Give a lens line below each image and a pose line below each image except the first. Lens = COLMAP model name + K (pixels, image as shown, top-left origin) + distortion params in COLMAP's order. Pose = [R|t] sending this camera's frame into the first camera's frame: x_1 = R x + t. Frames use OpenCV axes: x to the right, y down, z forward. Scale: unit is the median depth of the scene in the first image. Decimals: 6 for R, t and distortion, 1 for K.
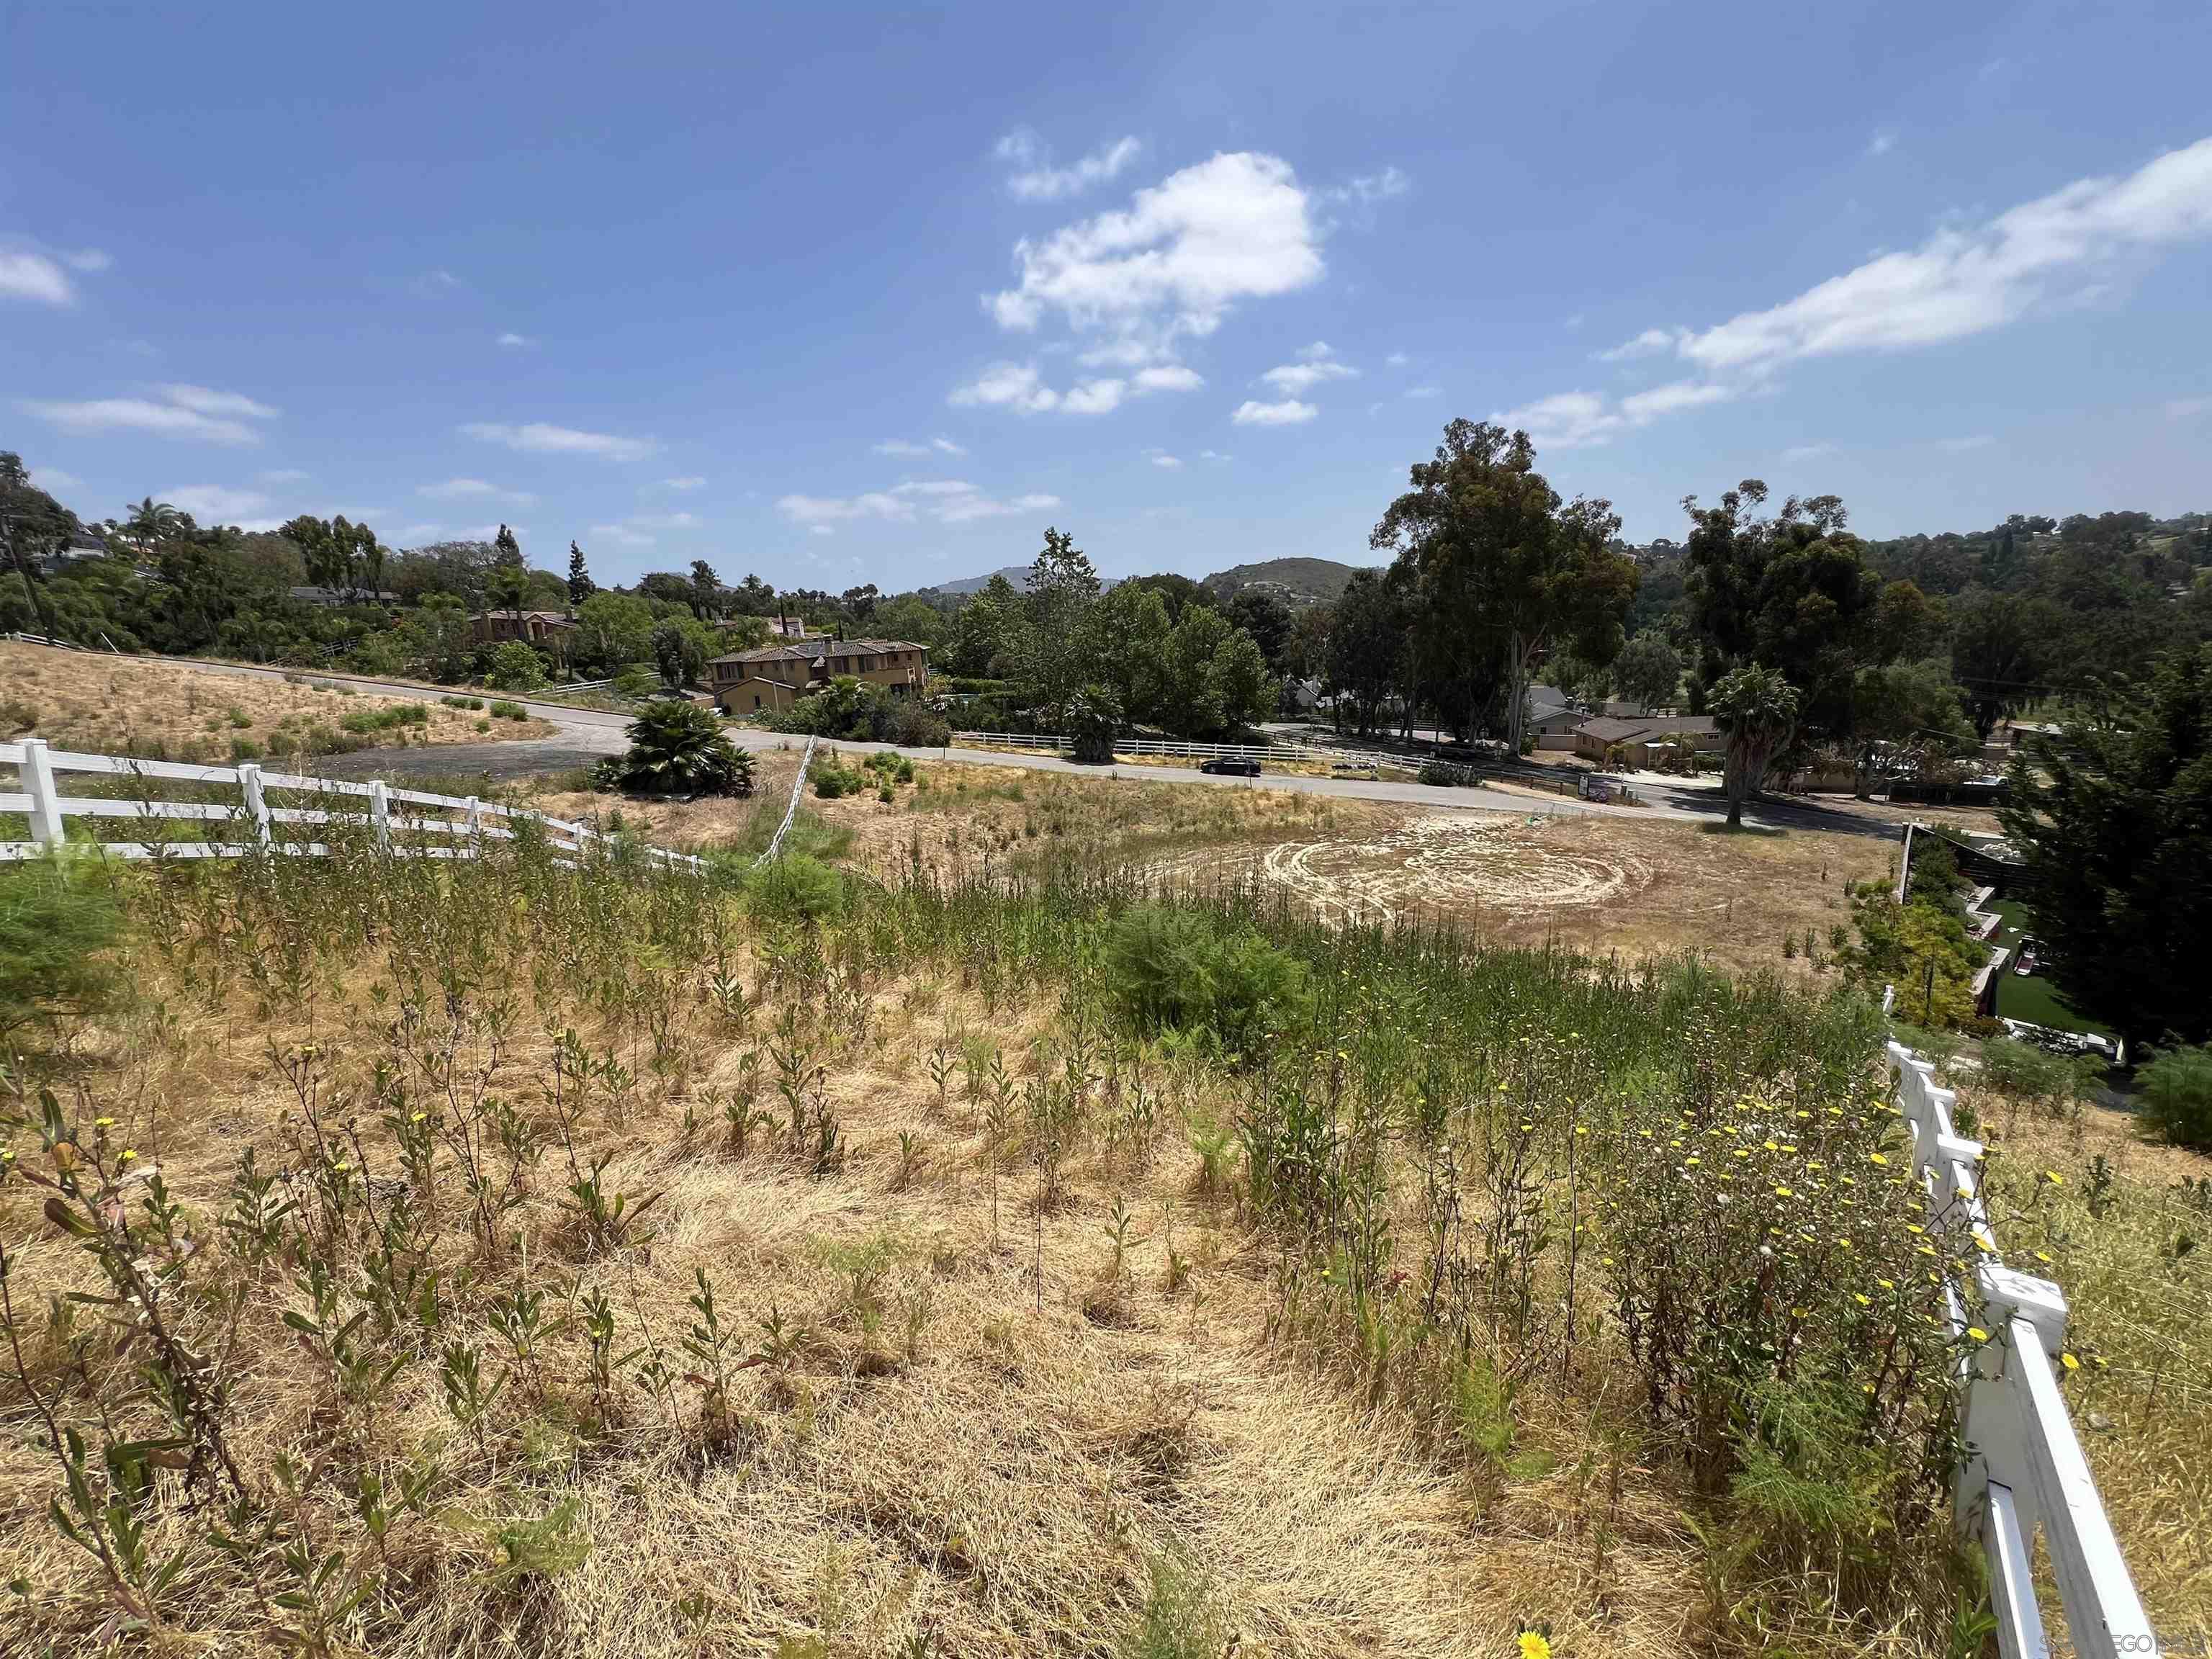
lens RADIAL K [[884.7, 0, 1106.9], [0, 884.7, 834.4], [0, 0, 1]] dist [-0.000436, 0.000326]
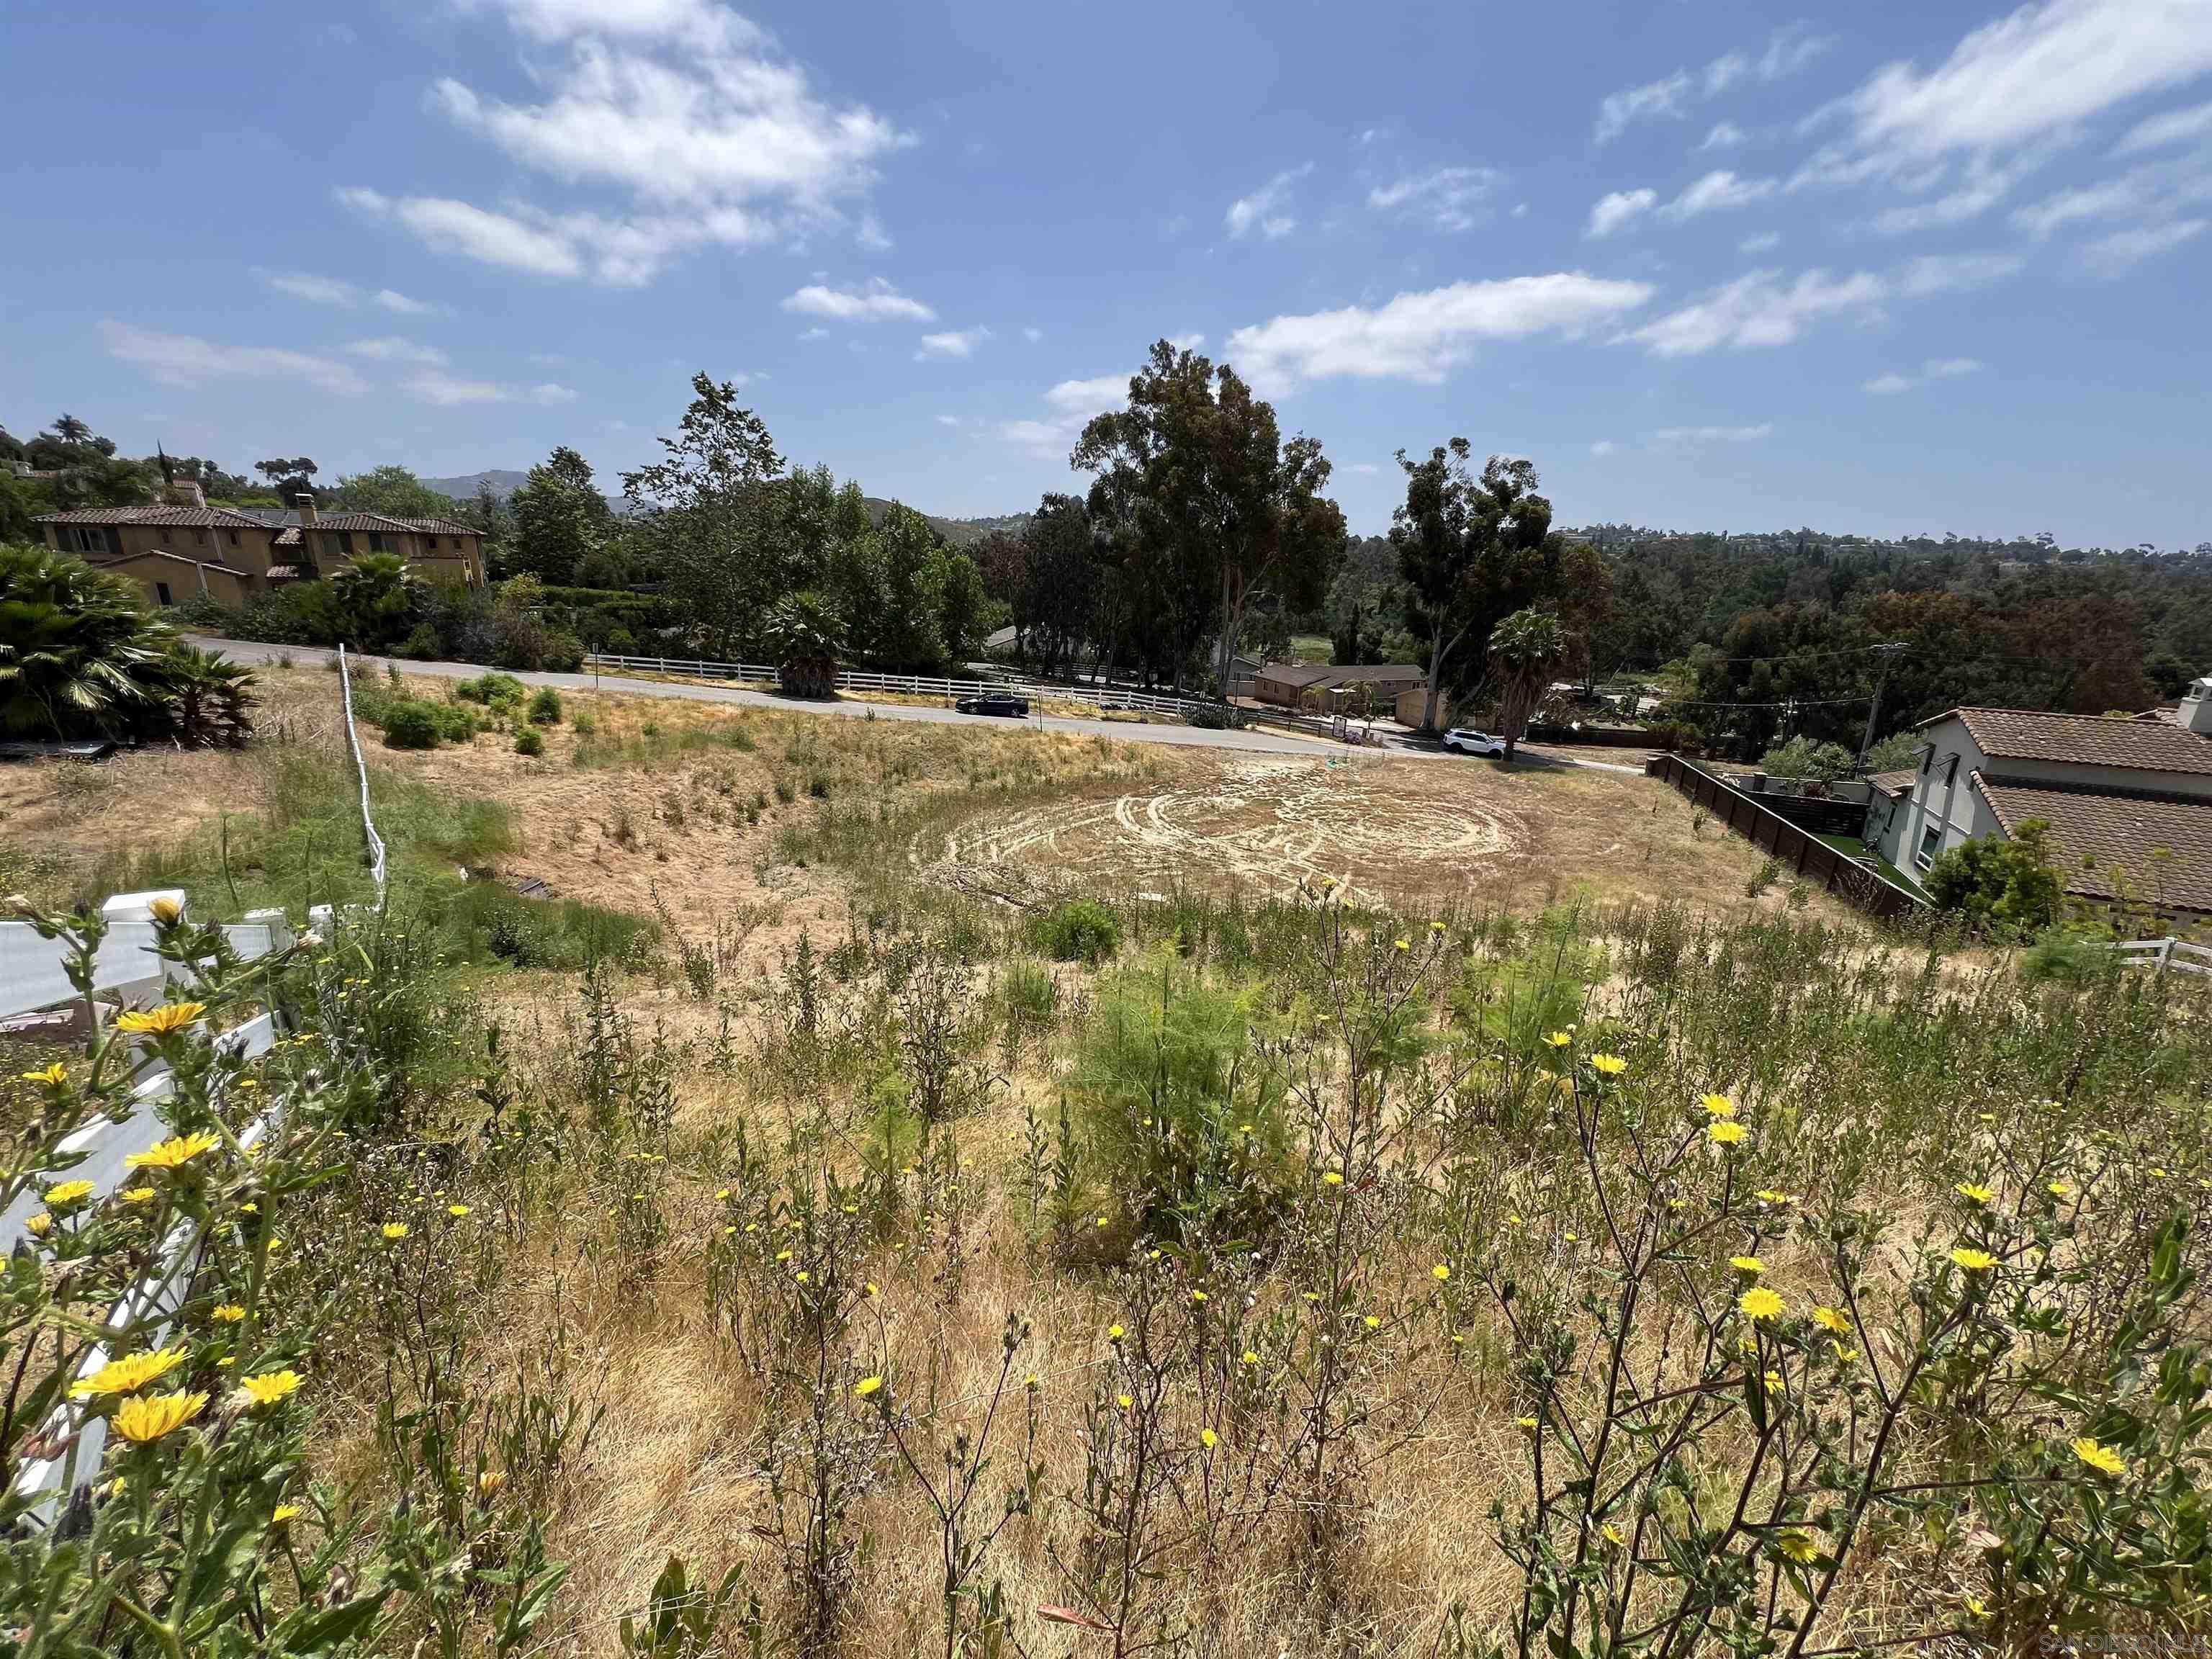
lens RADIAL K [[884.7, 0, 1106.9], [0, 884.7, 834.4], [0, 0, 1]] dist [-0.000436, 0.000326]
pose [[0.888832, -0.056544, 0.454730, -0.141255], [0.031204, 0.997523, 0.063046, -0.006272], [-0.457169, -0.041848, 0.888395, 0.219876]]
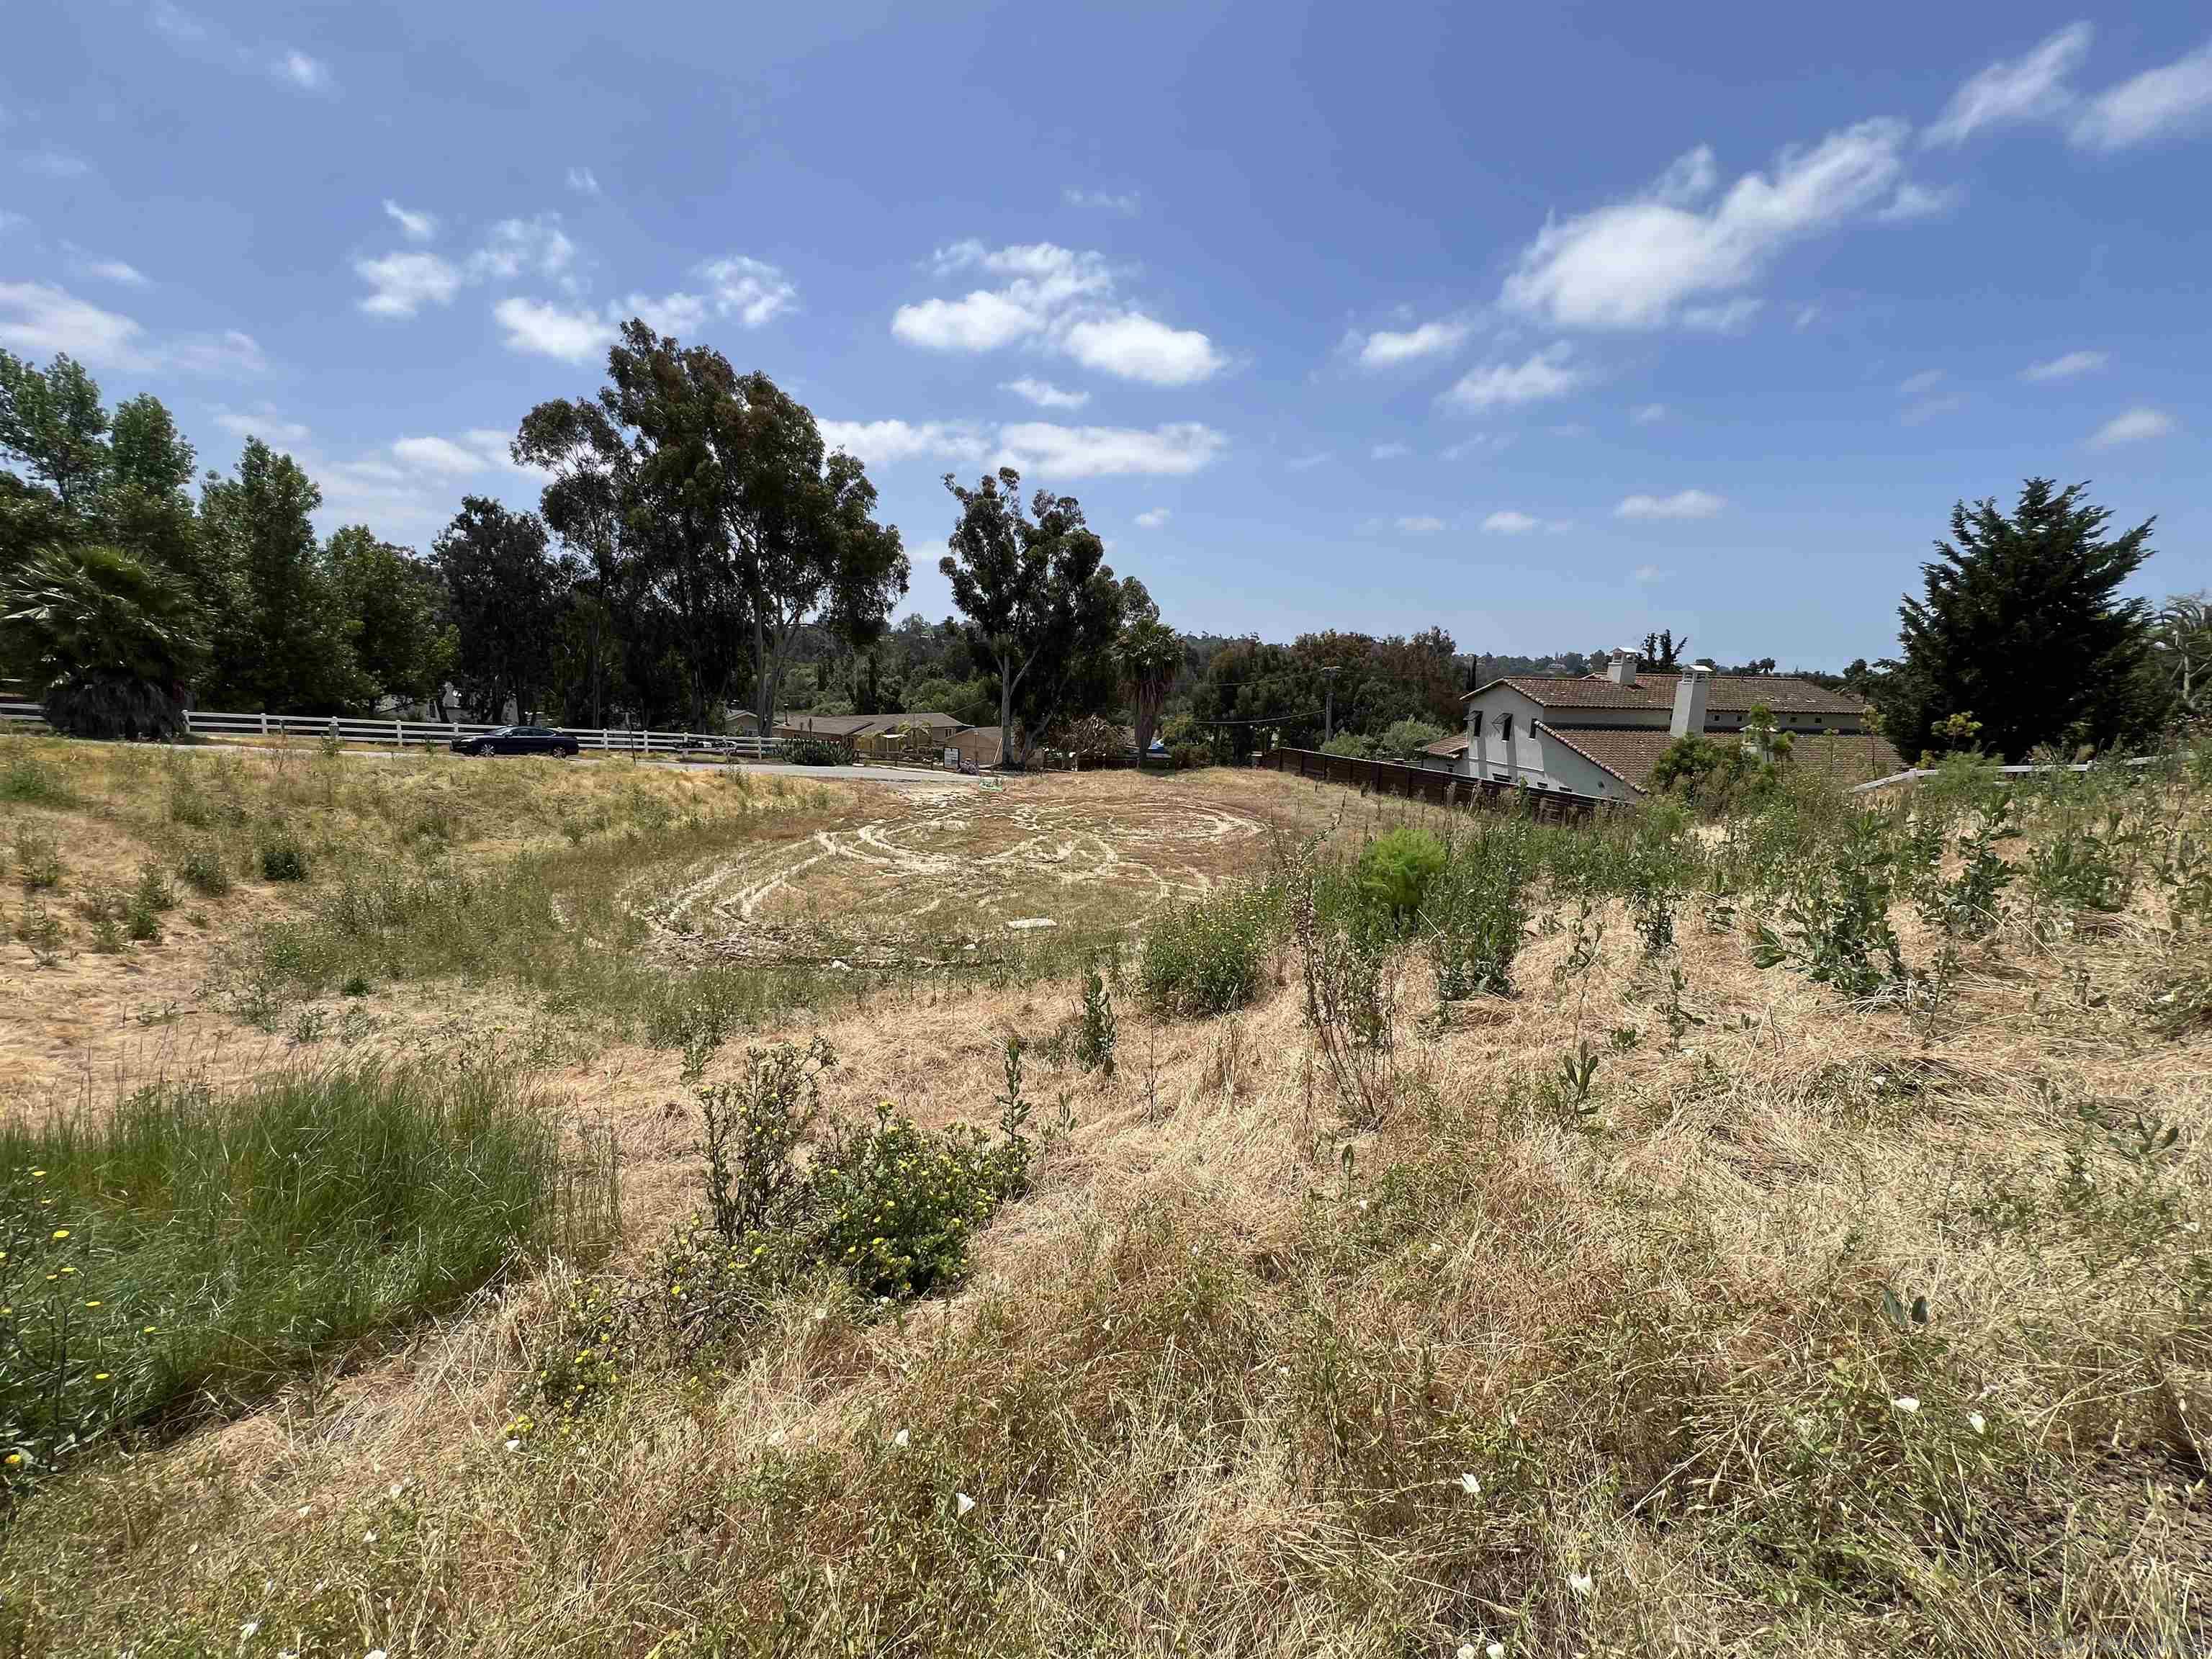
lens RADIAL K [[885.7, 0, 1106.9], [0, 885.7, 835.3], [0, 0, 1]] dist [-0.002619, 0.000510]
pose [[0.450145, -0.098528, 0.887503, -0.181548], [0.157310, 0.987100, 0.029797, 0.018606], [-0.878990, 0.126200, 0.459837, 0.433649]]
